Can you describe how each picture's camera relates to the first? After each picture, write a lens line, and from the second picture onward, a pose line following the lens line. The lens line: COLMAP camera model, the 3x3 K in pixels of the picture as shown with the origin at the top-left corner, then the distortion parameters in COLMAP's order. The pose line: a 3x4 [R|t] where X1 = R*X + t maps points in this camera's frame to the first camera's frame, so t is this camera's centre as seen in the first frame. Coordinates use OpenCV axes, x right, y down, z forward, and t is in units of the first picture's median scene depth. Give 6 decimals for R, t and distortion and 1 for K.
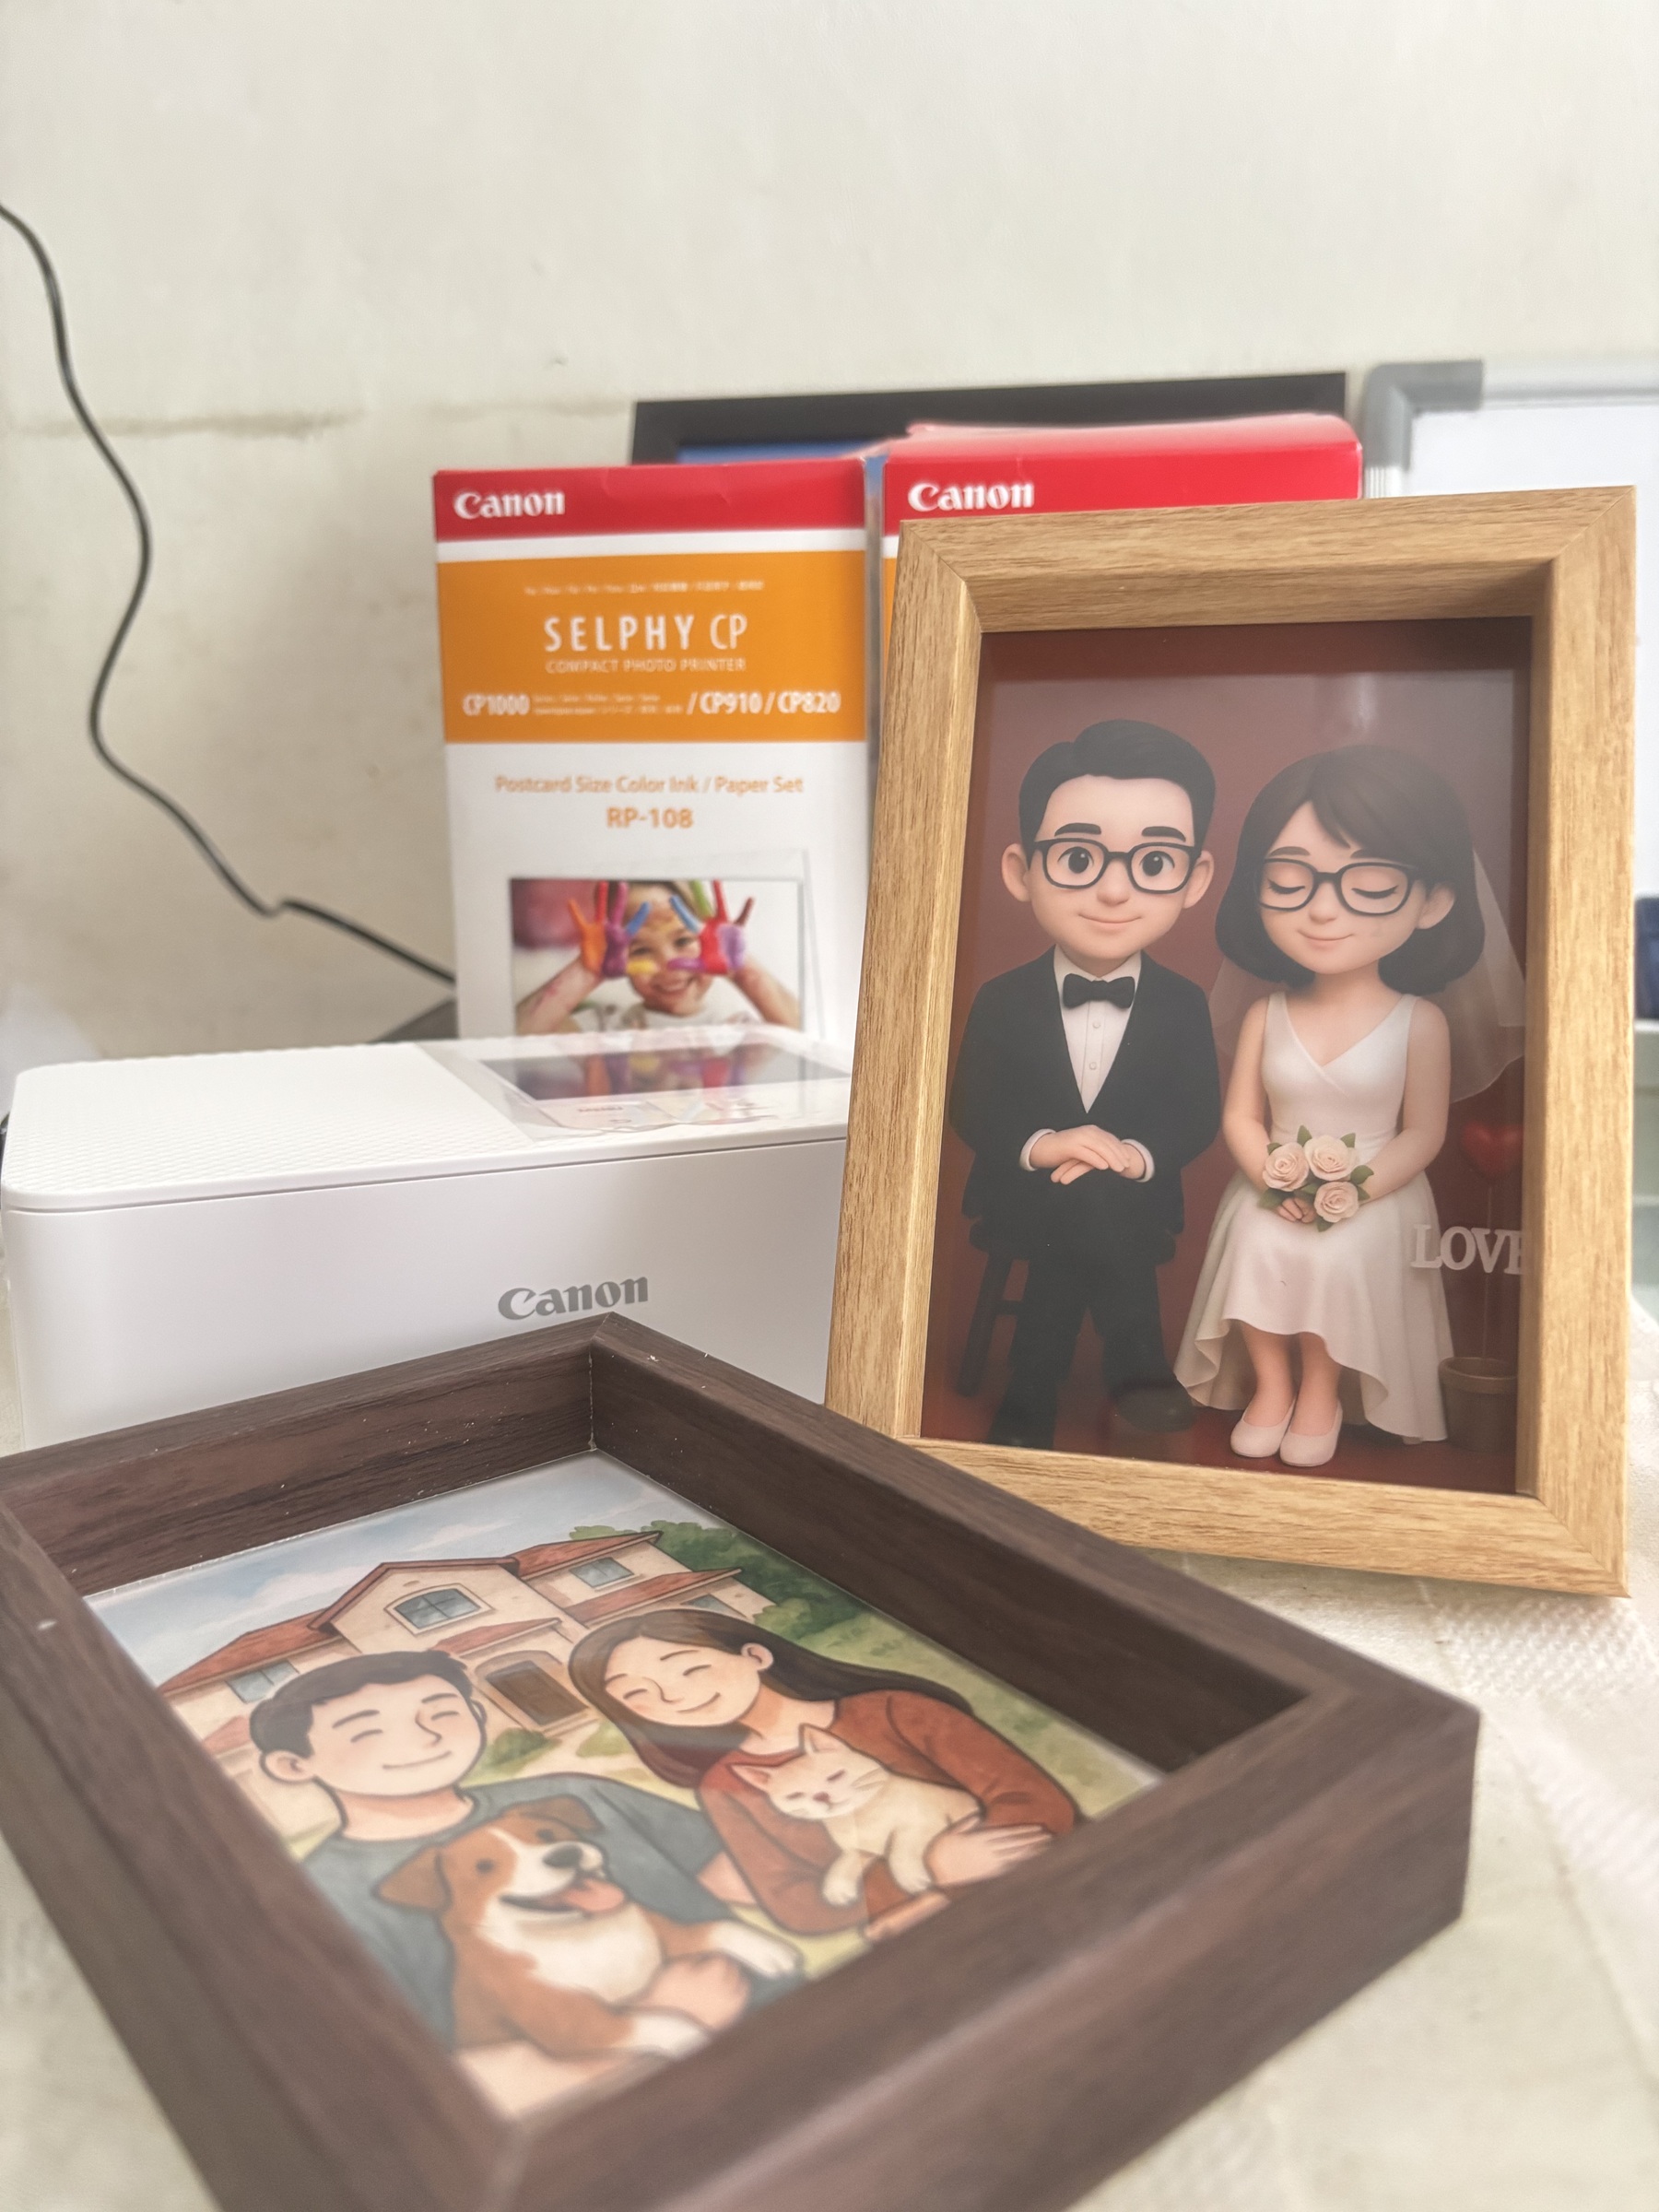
lens RADIAL K [[1766.5, 0, 808.9], [0, 1766.5, 1104.1], [0, 0, 1]] dist [0.110253, -0.321589]
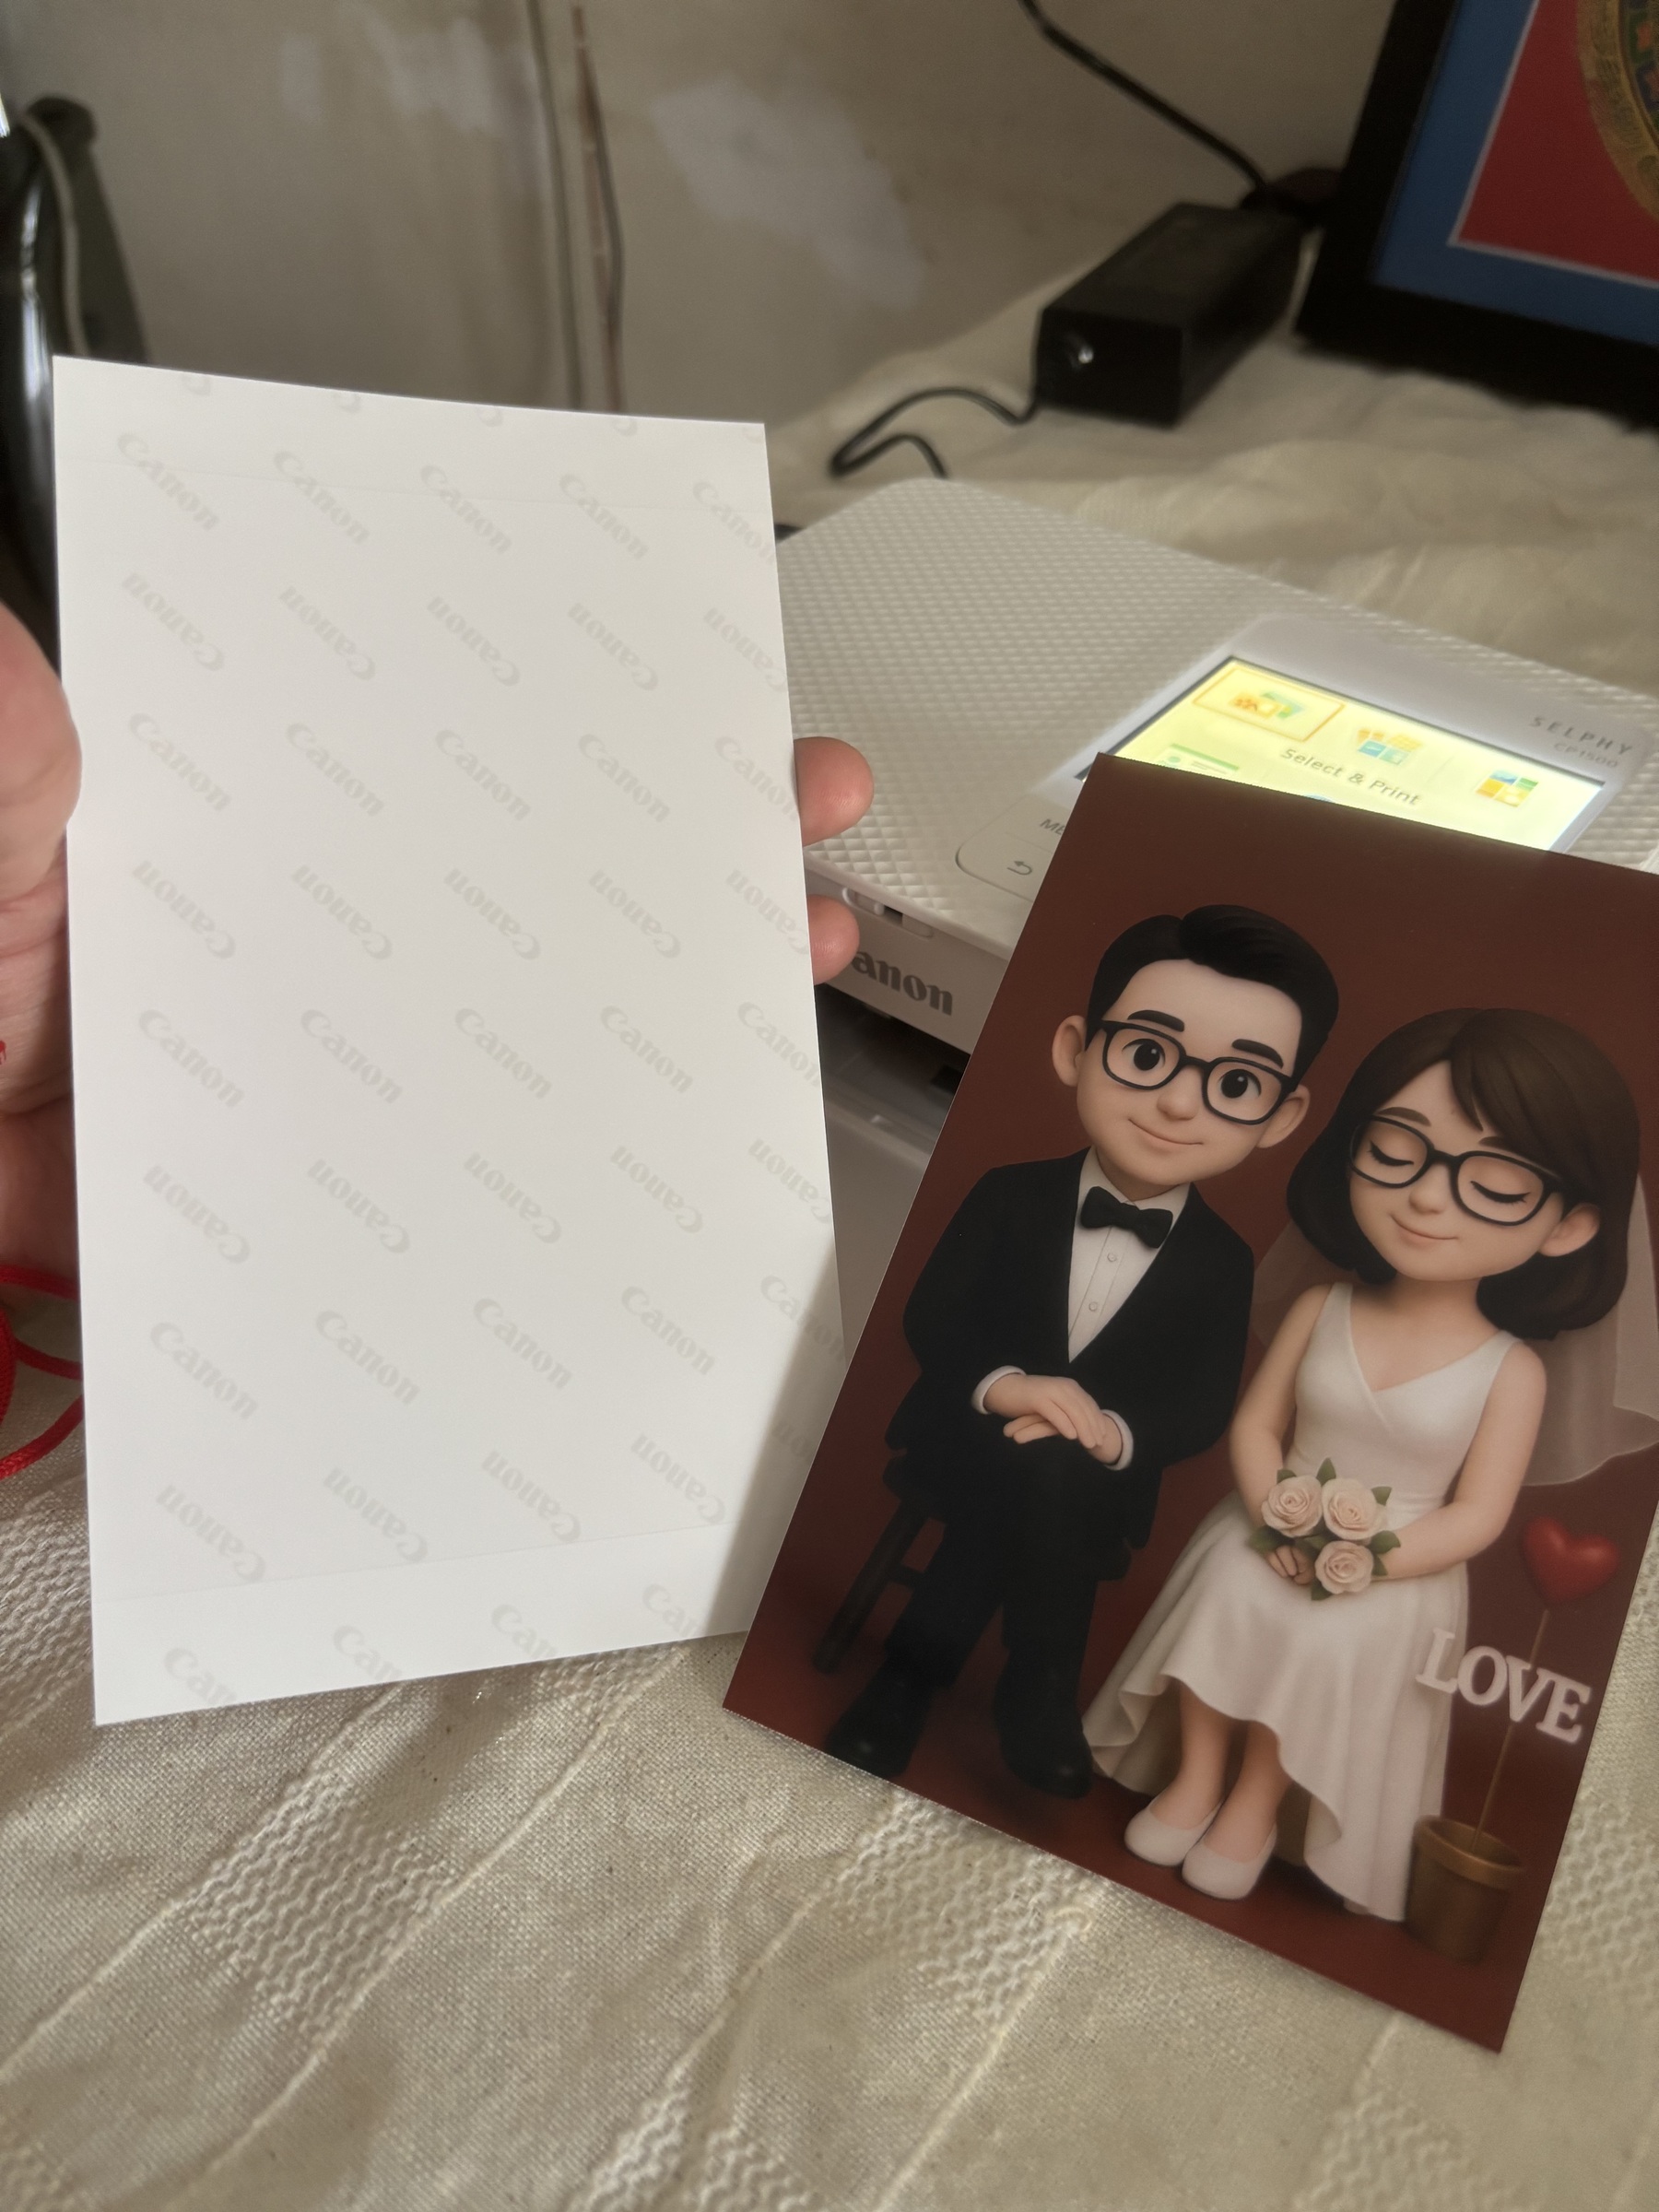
lens RADIAL K [[1750.4, 0, 802.2], [0, 1750.4, 1113.9], [0, 0, 1]] dist [0.034977, -0.098093]
pose [[0.958885, 0.266040, -0.098809, 0.093023], [-0.271371, 0.961428, -0.044885, -0.035745], [0.083056, 0.069854, 0.994094, 0.209556]]
